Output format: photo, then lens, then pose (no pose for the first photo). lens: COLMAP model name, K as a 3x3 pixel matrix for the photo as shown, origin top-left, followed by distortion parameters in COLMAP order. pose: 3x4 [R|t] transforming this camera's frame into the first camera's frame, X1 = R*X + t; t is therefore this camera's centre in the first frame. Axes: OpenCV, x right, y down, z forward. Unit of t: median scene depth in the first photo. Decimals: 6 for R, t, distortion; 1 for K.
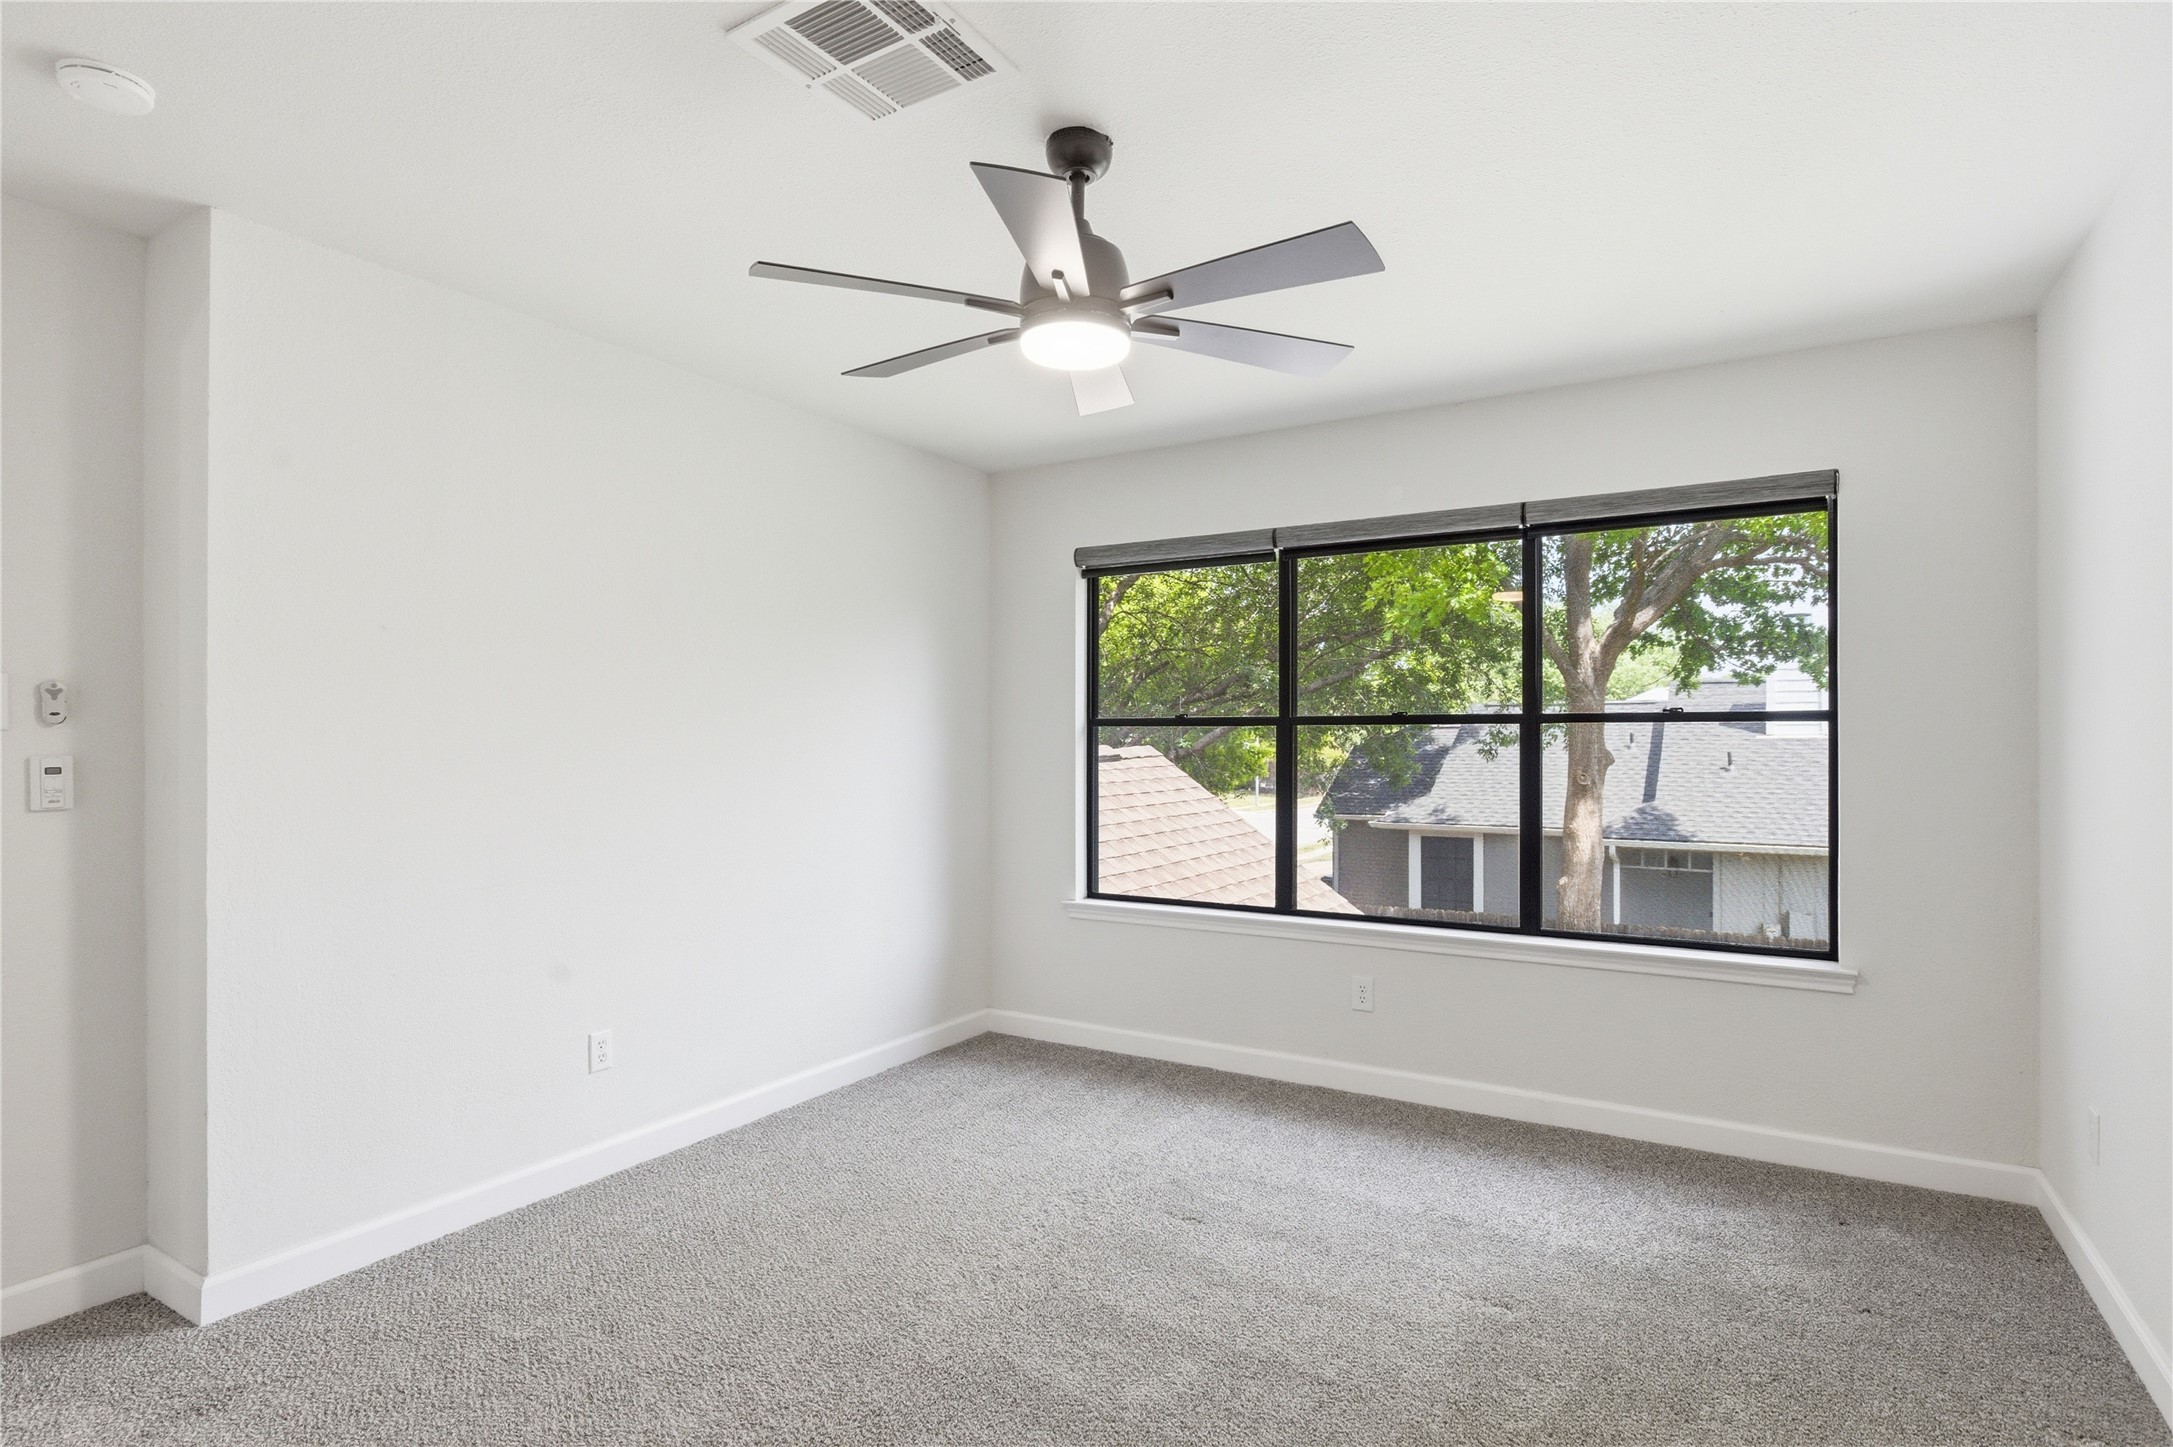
lens RADIAL K [[1137.2, 0, 1079.9], [0, 1137.2, 761.4], [0, 0, 1]] dist [0.000271, 0.000677]
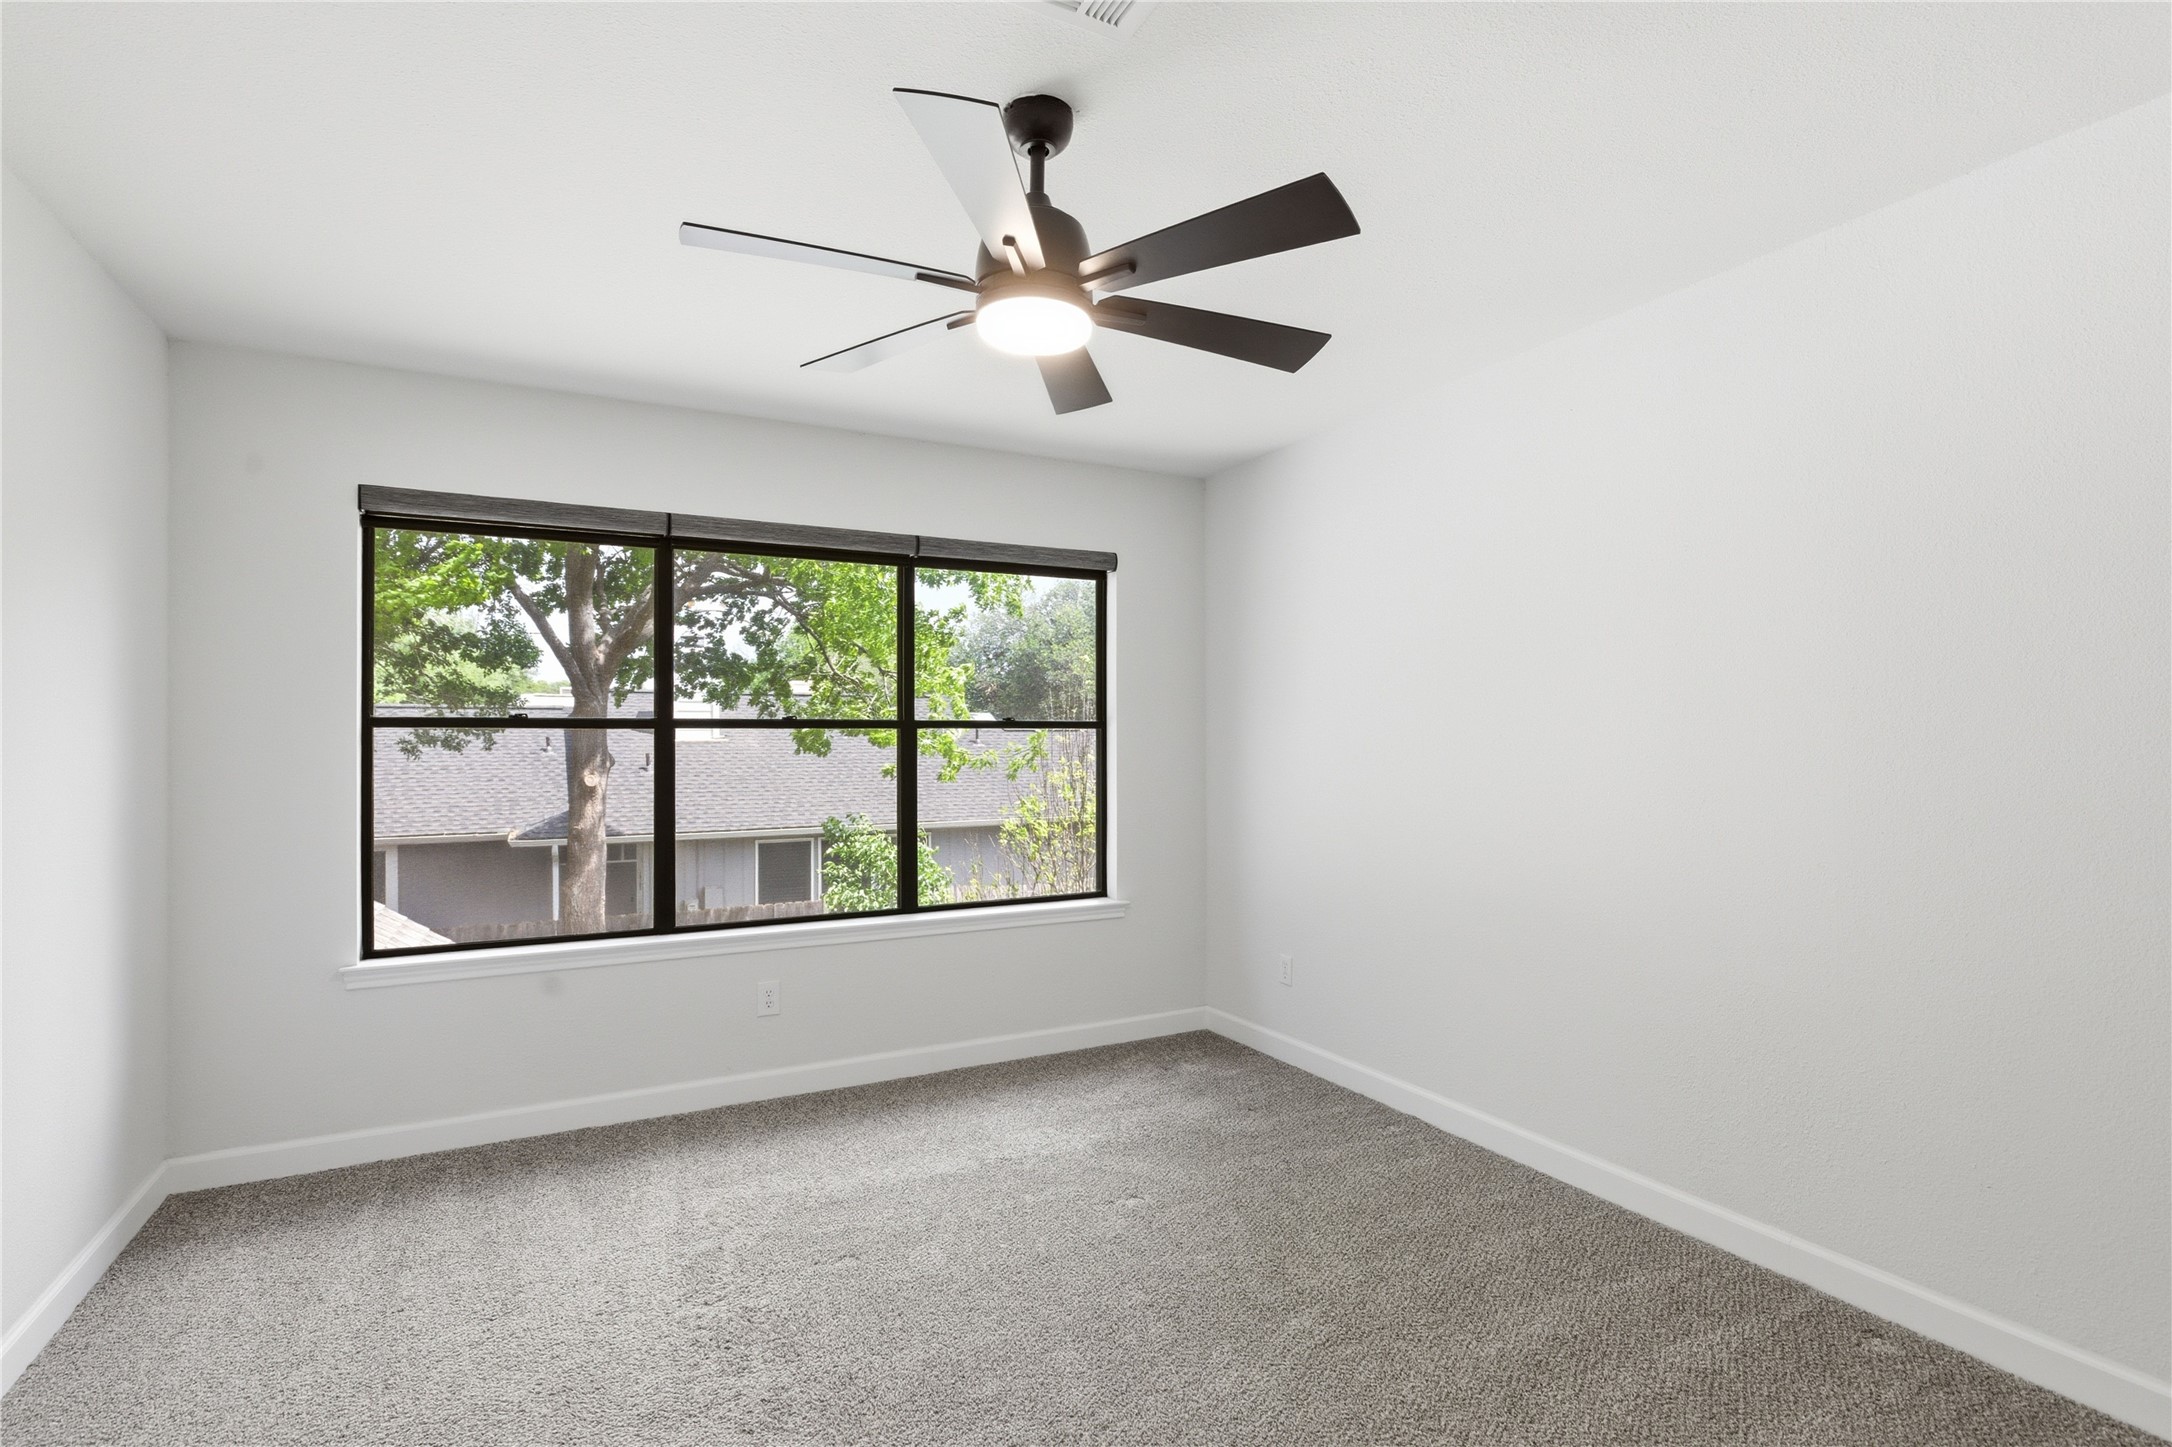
lens RADIAL K [[1057.8, 0, 1097.4], [0, 1057.8, 756.5], [0, 0, 1]] dist [-0.001913, 0.000313]
pose [[0.498291, -0.014879, 0.866882, -0.412607], [0.021047, 0.999766, 0.005061, -0.006089], [-0.866754, 0.015724, 0.498488, 0.289306]]
